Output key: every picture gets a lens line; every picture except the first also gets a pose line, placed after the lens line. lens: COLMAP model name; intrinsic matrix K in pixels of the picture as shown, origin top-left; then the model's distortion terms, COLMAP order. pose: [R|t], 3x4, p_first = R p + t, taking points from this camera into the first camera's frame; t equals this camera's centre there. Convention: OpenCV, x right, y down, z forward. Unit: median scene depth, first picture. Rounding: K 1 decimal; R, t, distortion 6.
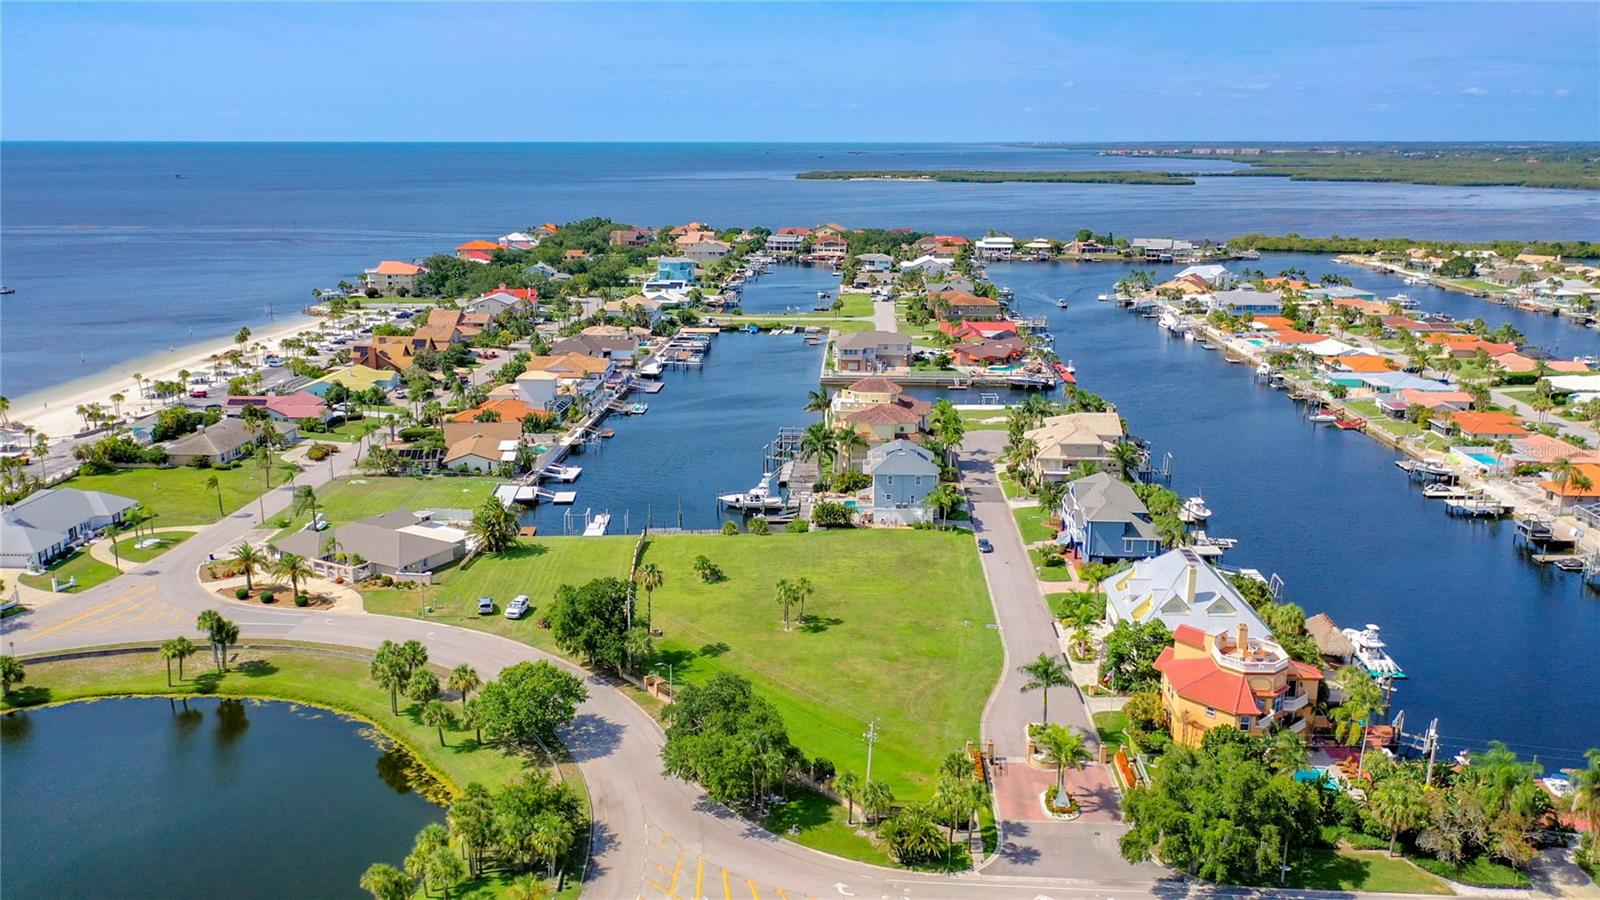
lens RADIAL K [[1270.1, 0, 794.7], [0, 1270.1, 452.1], [0, 0, 1]] dist [0.004115, 0.001382]
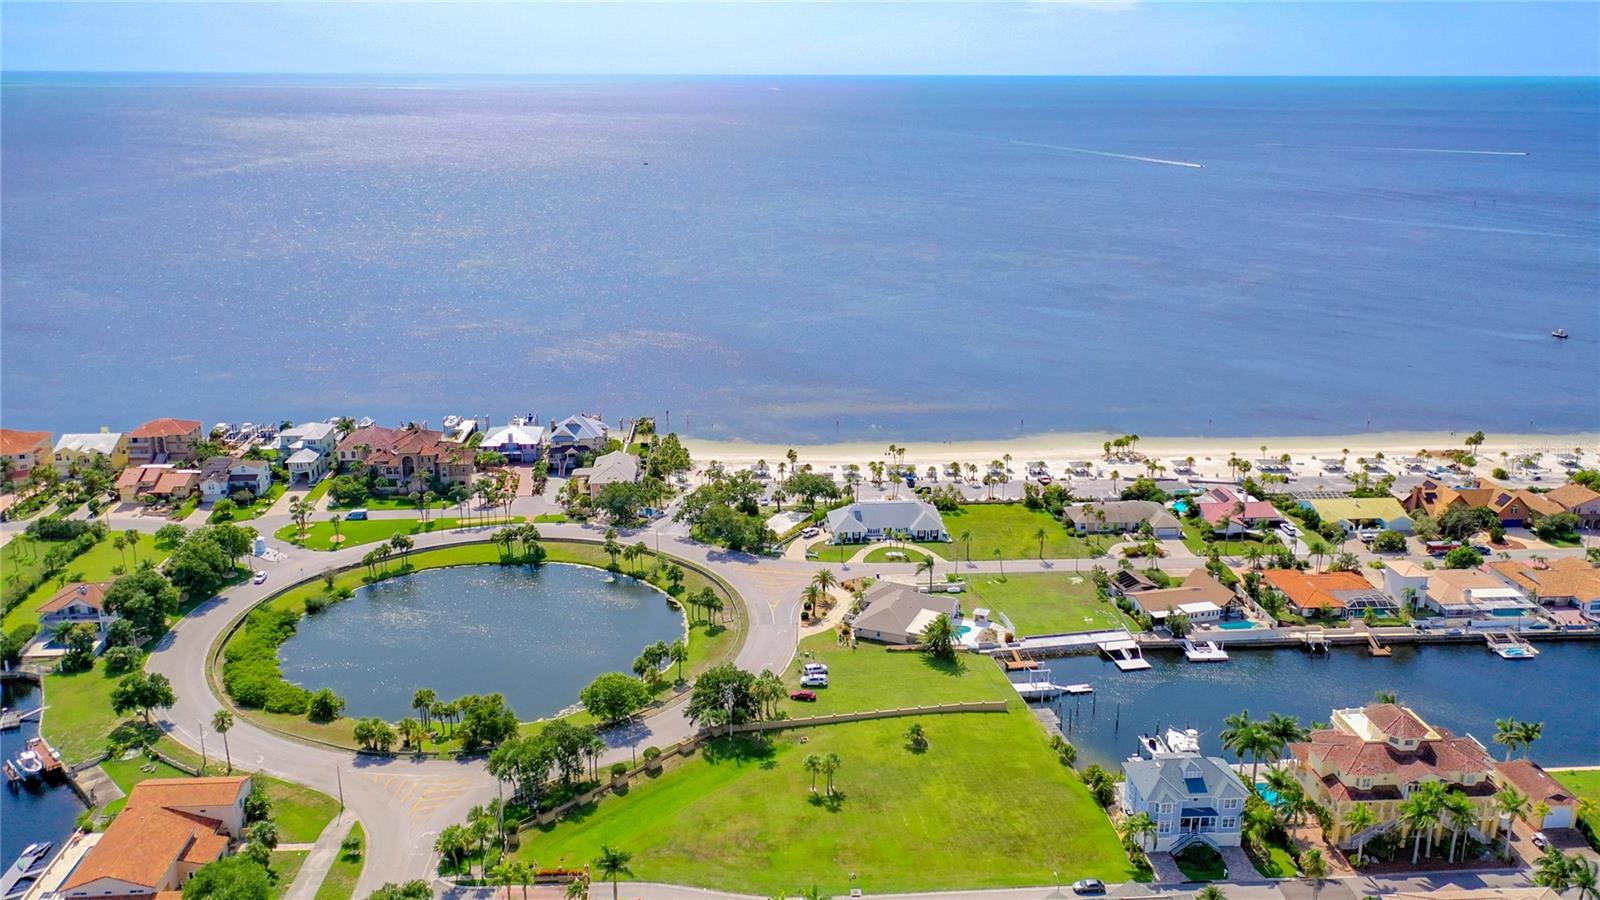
lens RADIAL K [[1309.8, 0, 782.5], [0, 1309.8, 451.6], [0, 0, 1]] dist [0.004204, 0.000371]
pose [[0.121704, 0.276796, -0.953190, 0.873231], [-0.238361, 0.940377, 0.242641, -0.367600], [0.963521, 0.197673, 0.180425, 0.539103]]
